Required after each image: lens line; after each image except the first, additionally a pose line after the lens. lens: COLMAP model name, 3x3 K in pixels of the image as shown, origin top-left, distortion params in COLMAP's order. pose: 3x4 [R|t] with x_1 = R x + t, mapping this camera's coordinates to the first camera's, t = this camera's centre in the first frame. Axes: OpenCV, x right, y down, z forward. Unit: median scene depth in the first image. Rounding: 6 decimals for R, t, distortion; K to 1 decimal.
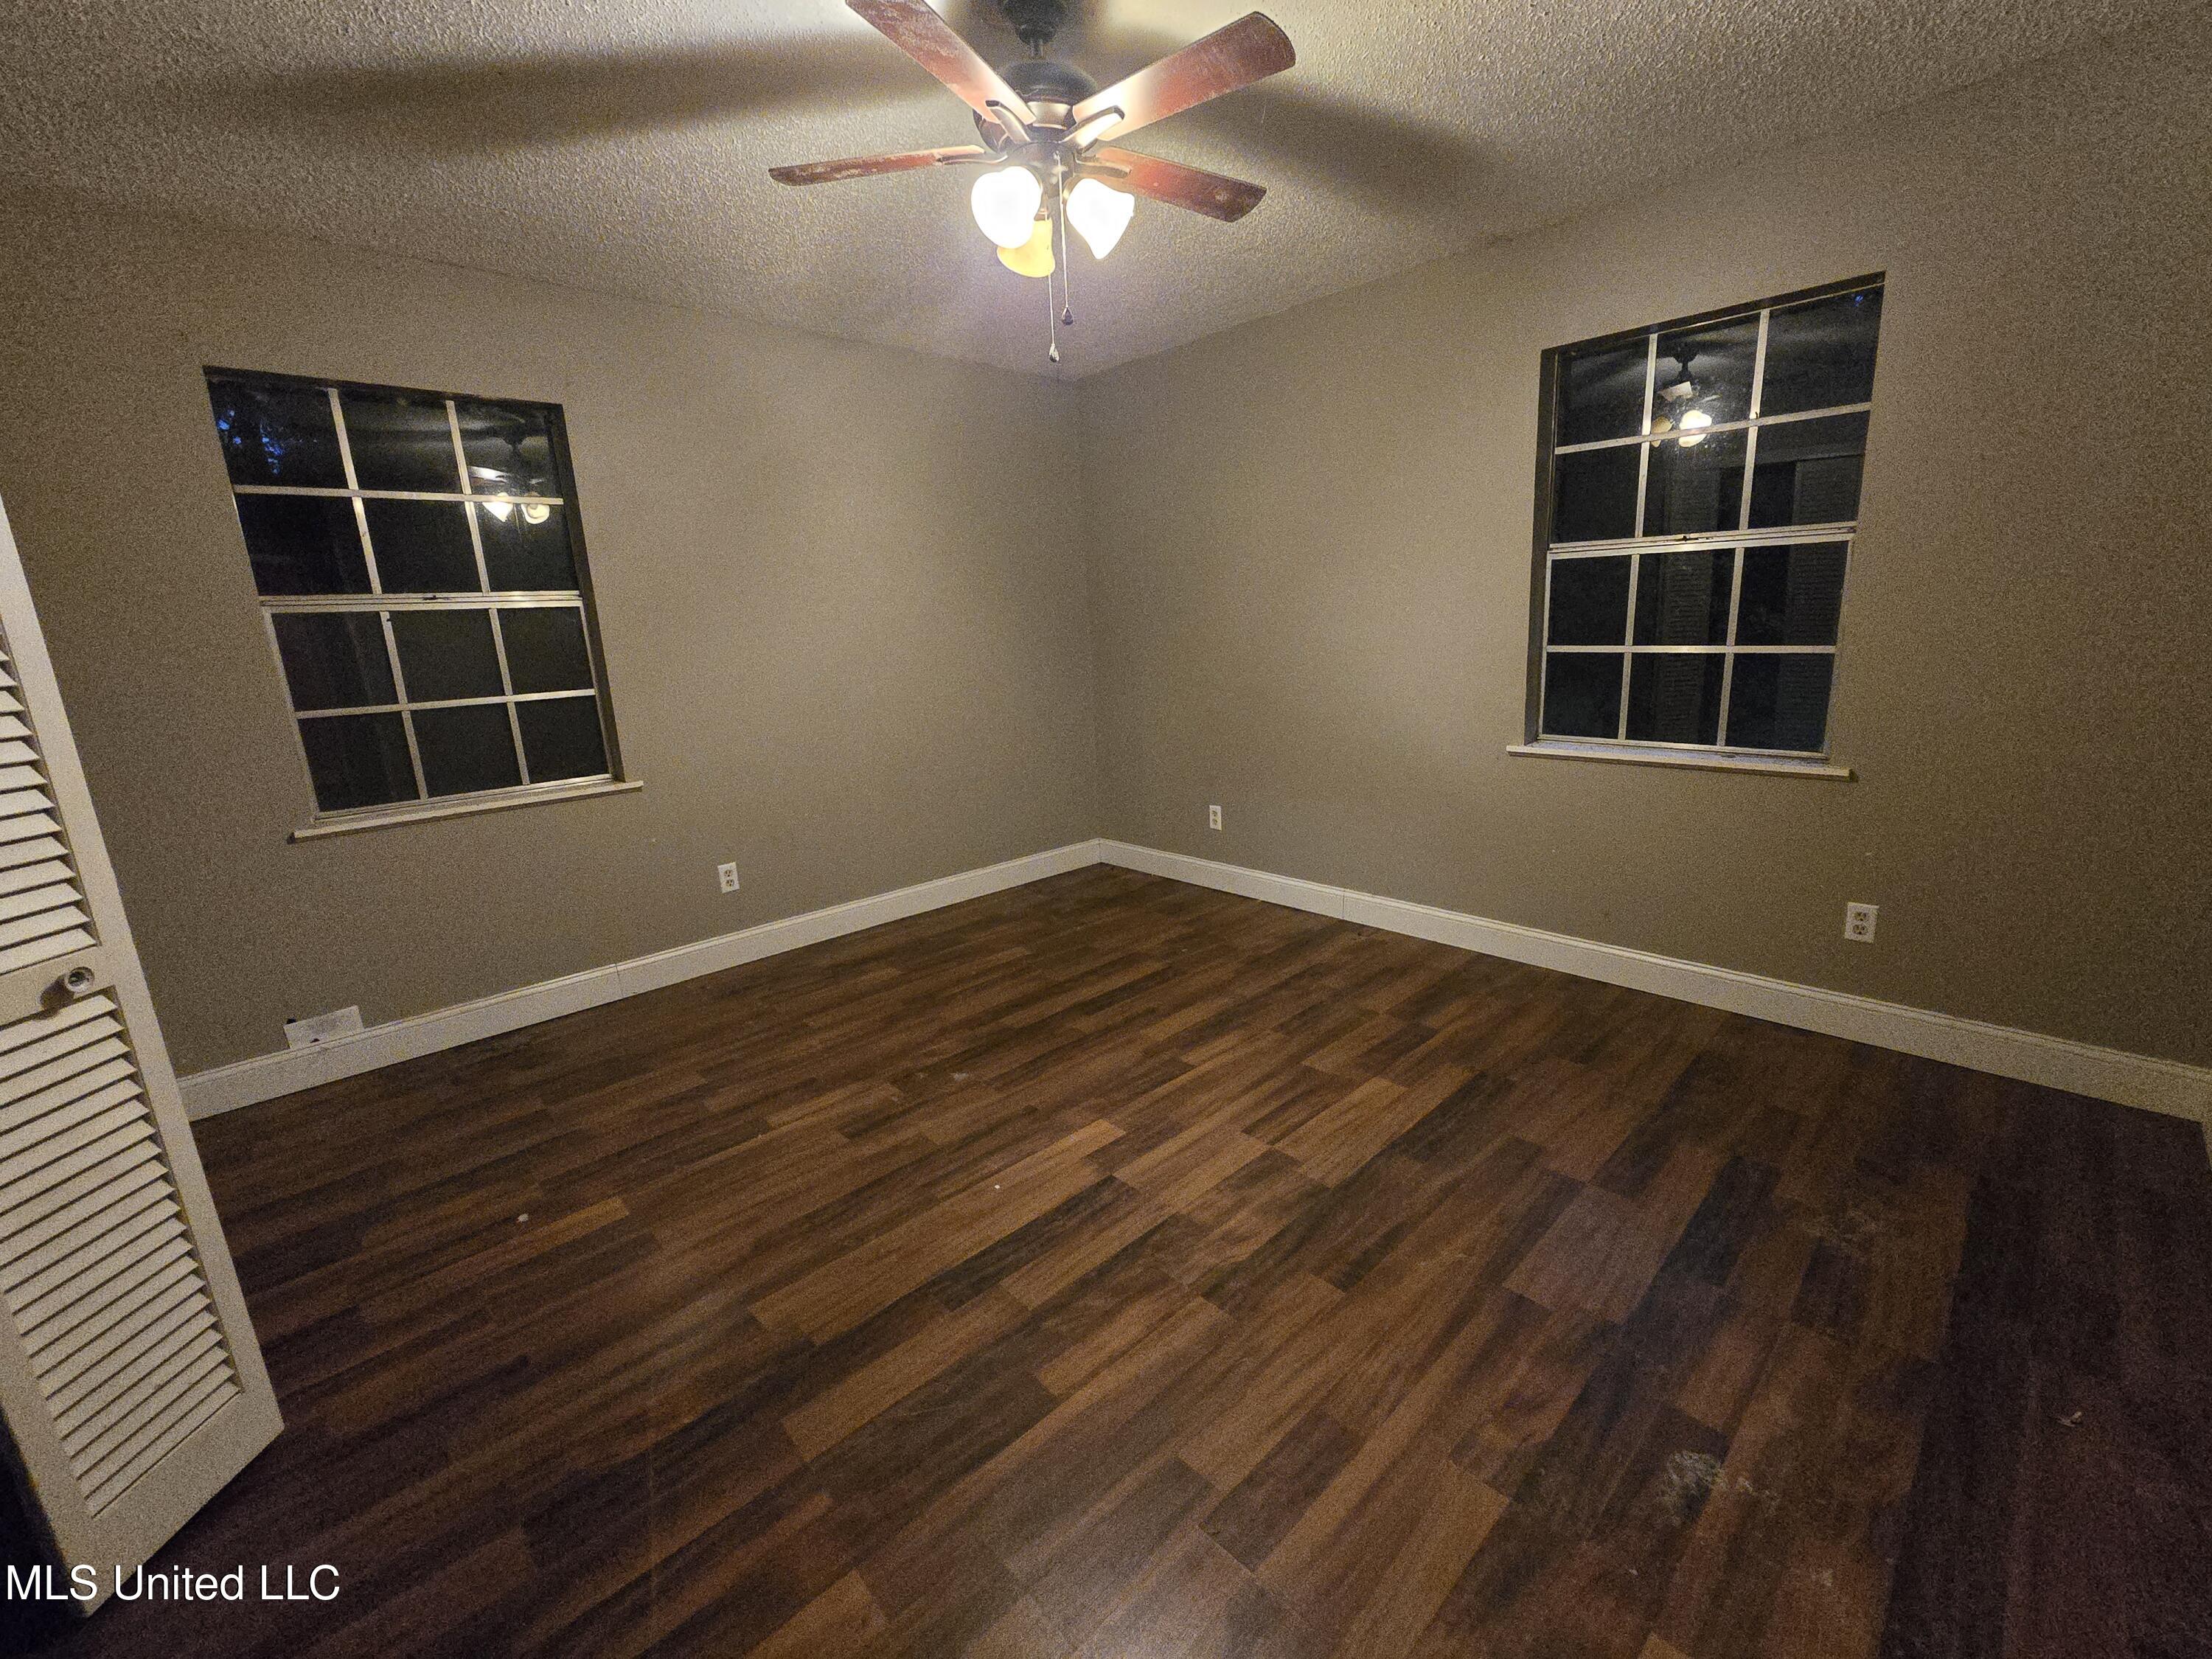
lens RADIAL K [[903.0, 0, 1136.7], [0, 903.0, 821.8], [0, 0, 1]] dist [-0.002049, -0.000160]
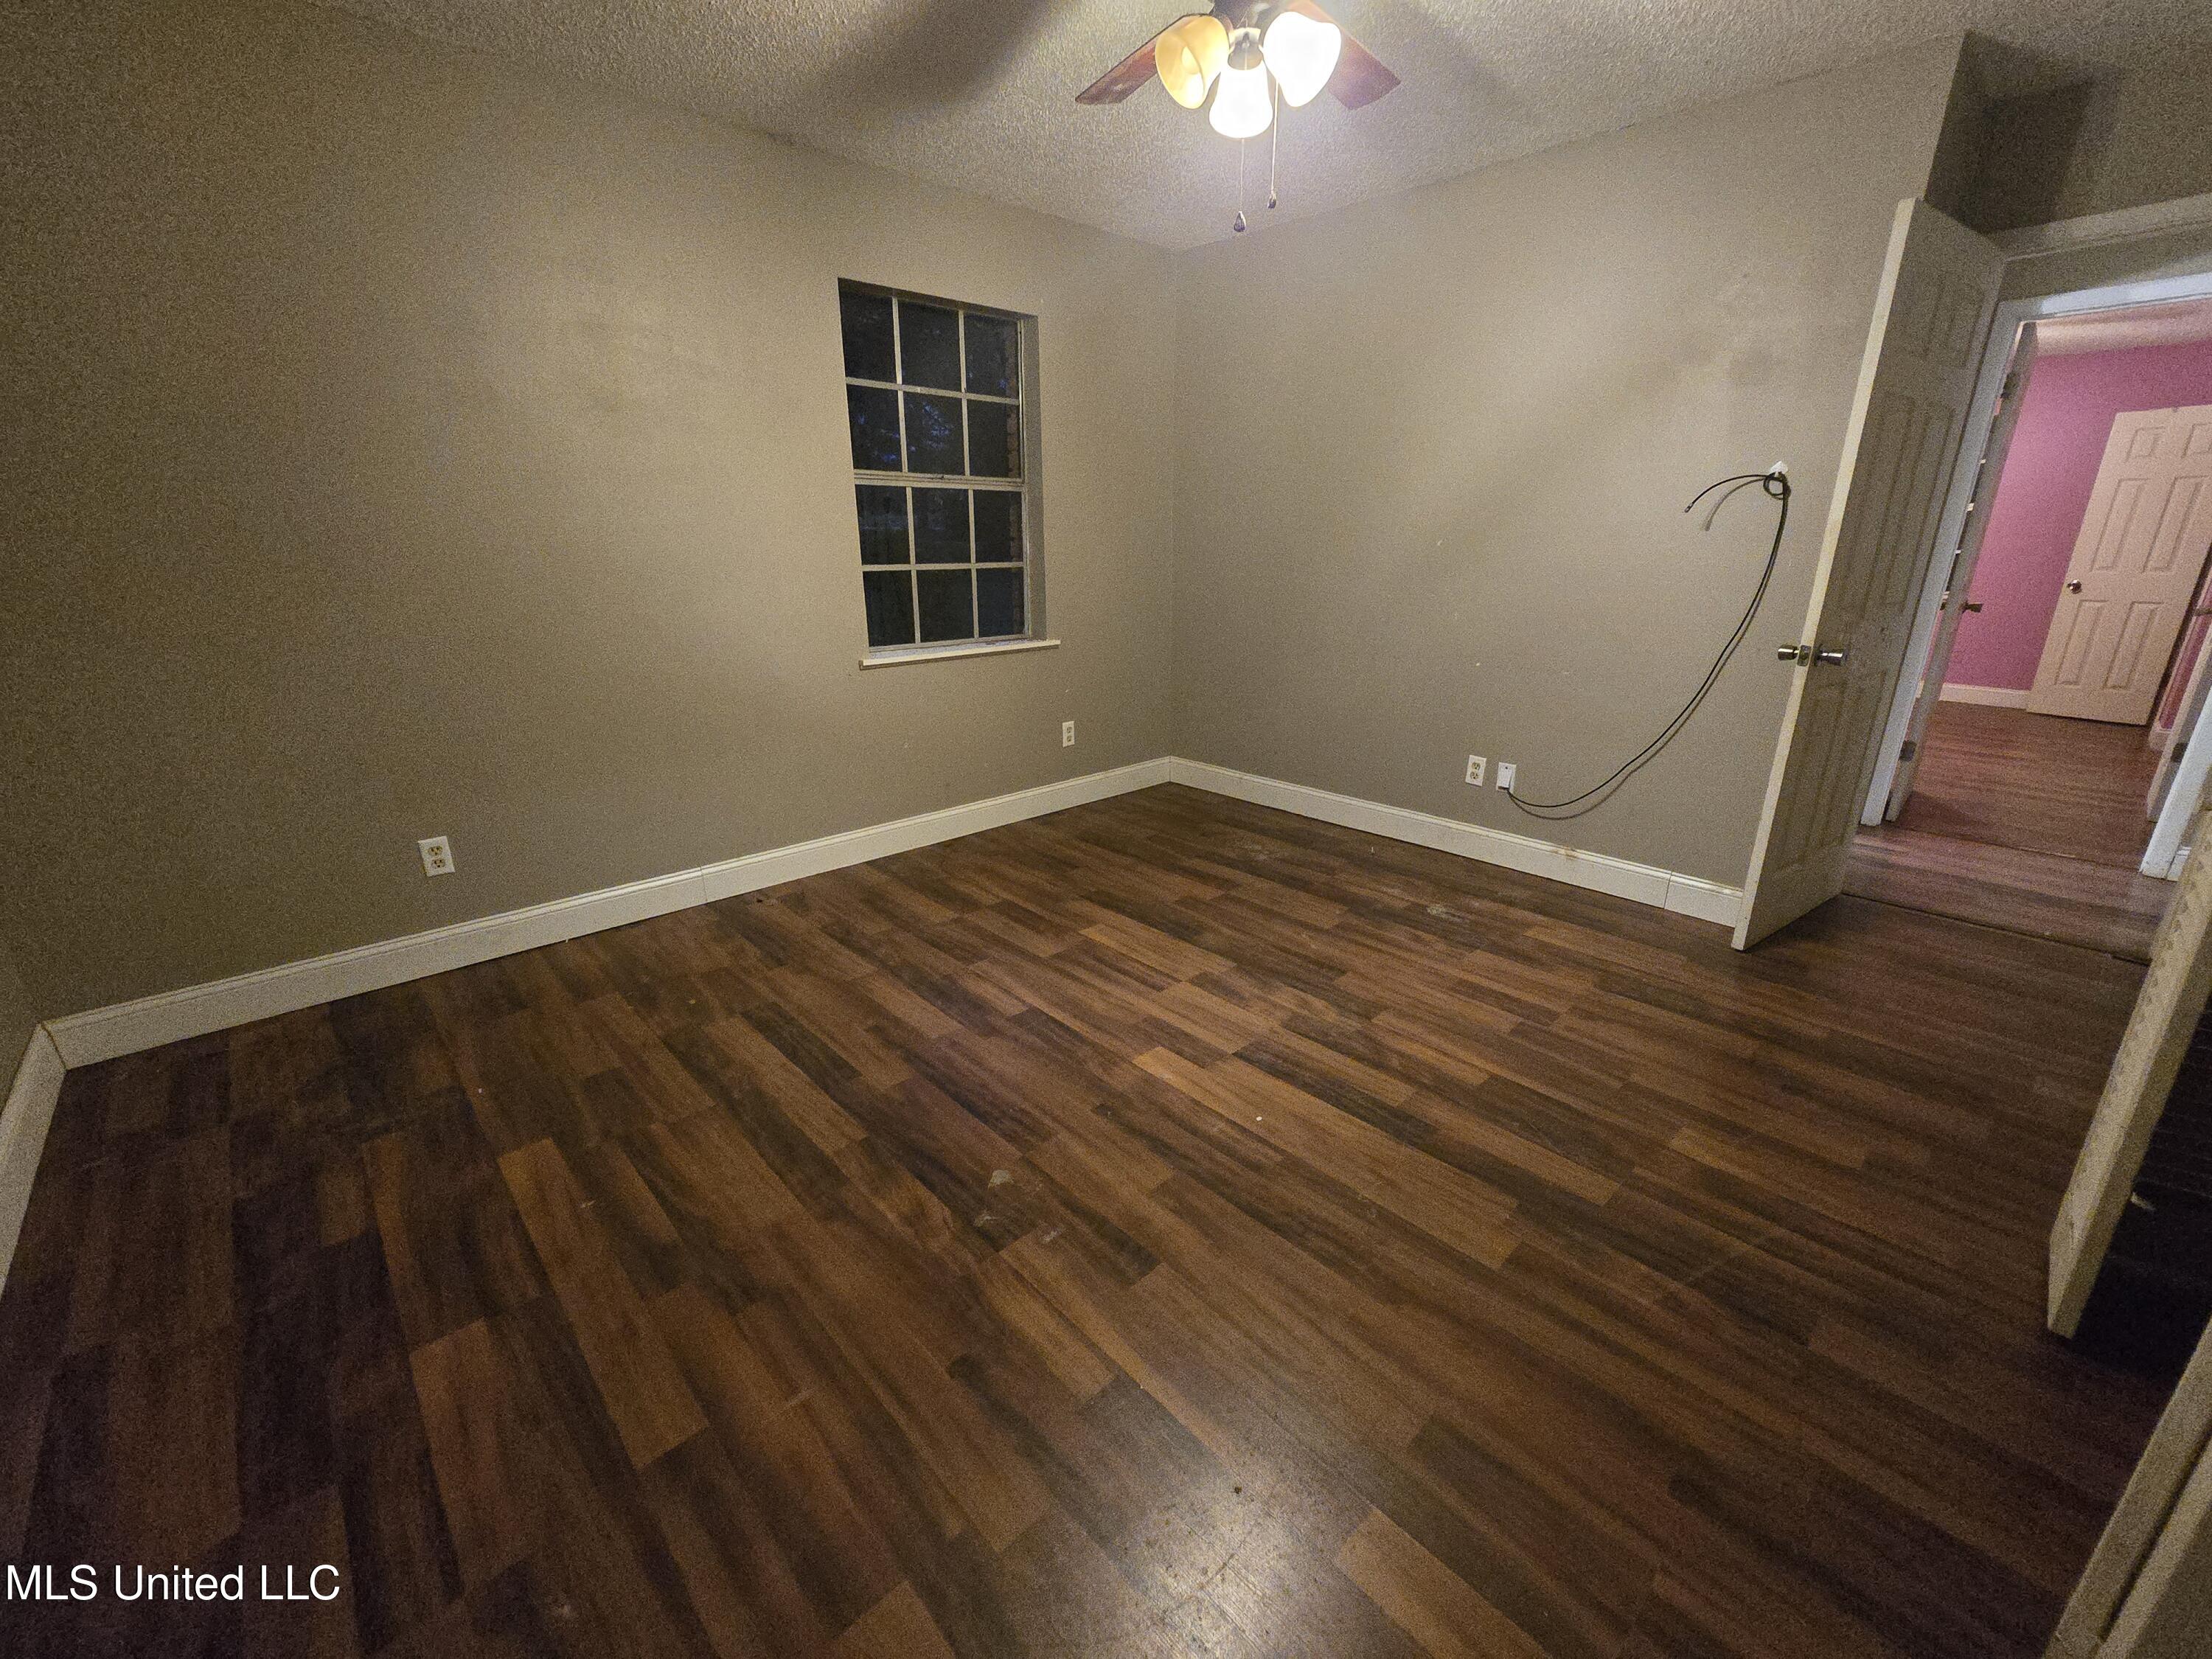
lens RADIAL K [[901.4, 0, 1114.7], [0, 901.4, 821.4], [0, 0, 1]] dist [0.001472, 0.000349]
pose [[0.021769, -0.267737, 0.963246, -0.822352], [0.217687, 0.941627, 0.256808, -0.142245], [-0.975776, 0.204096, 0.078781, 0.832892]]
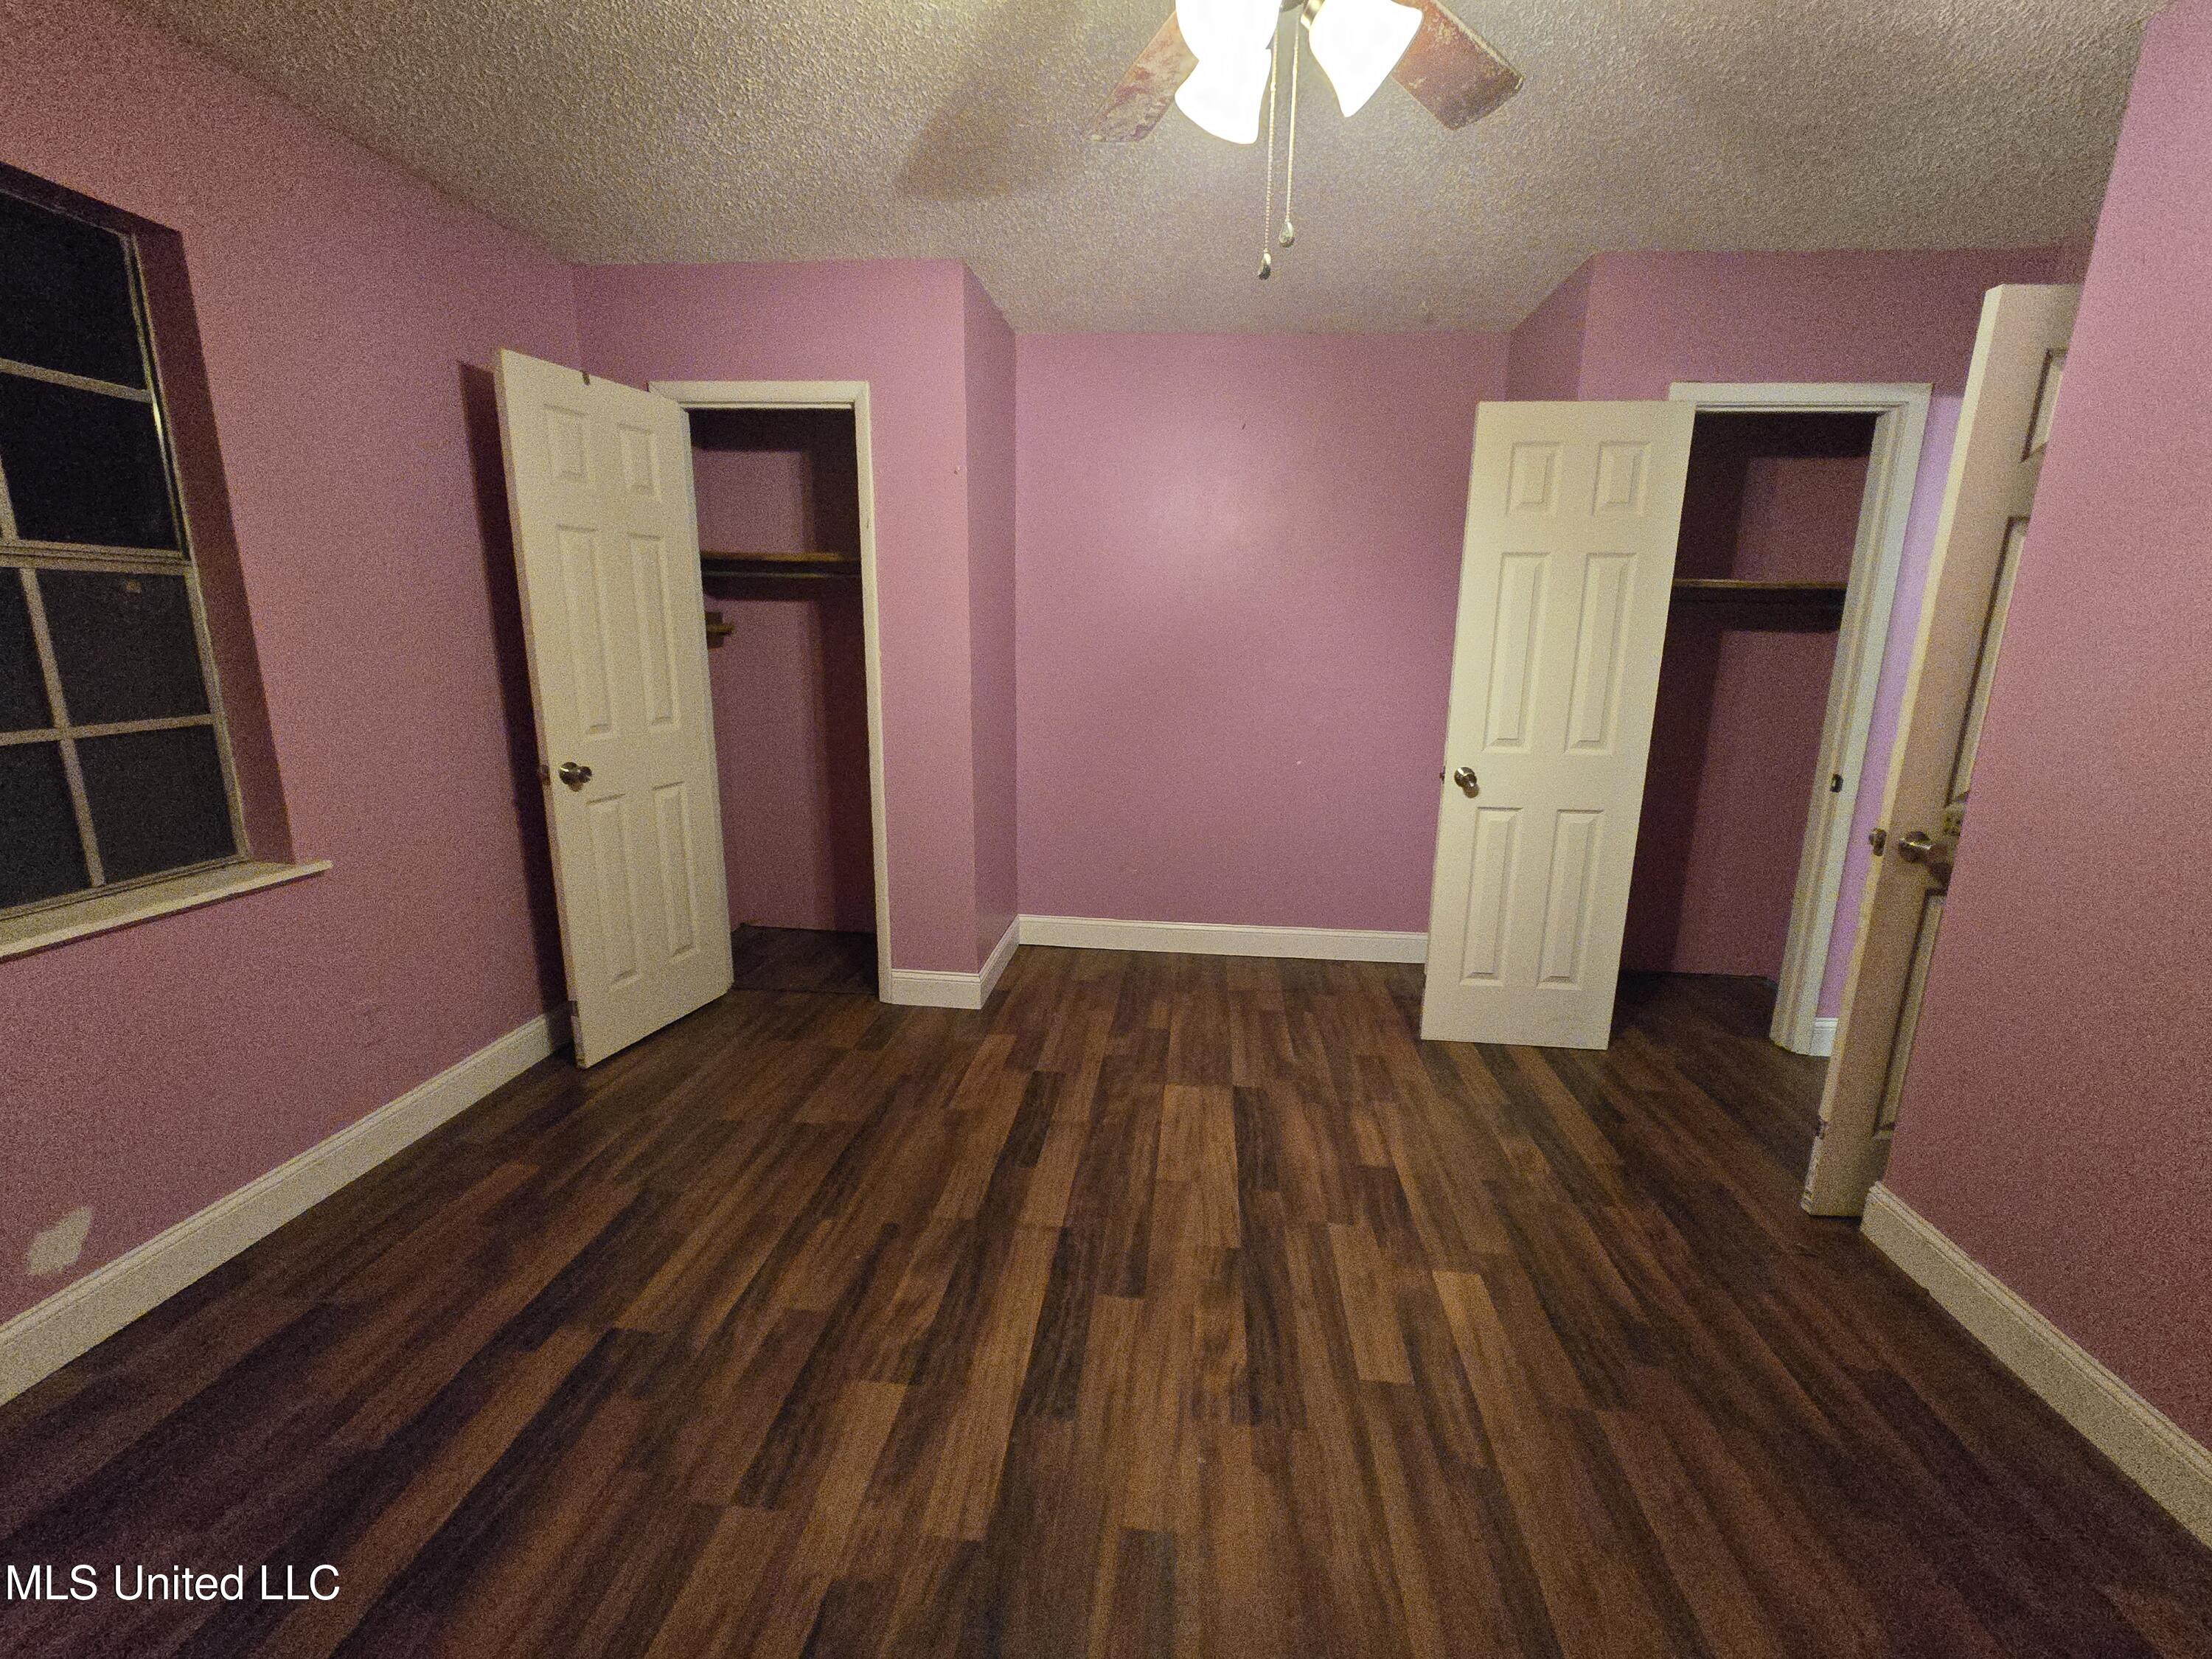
lens RADIAL K [[903.0, 0, 1136.7], [0, 903.0, 821.8], [0, 0, 1]] dist [-0.002049, -0.000160]
pose [[0.758243, -0.082619, 0.646716, -0.669364], [0.096341, 0.995247, 0.014188, -0.033919], [-0.644814, 0.051547, 0.762599, 0.199903]]
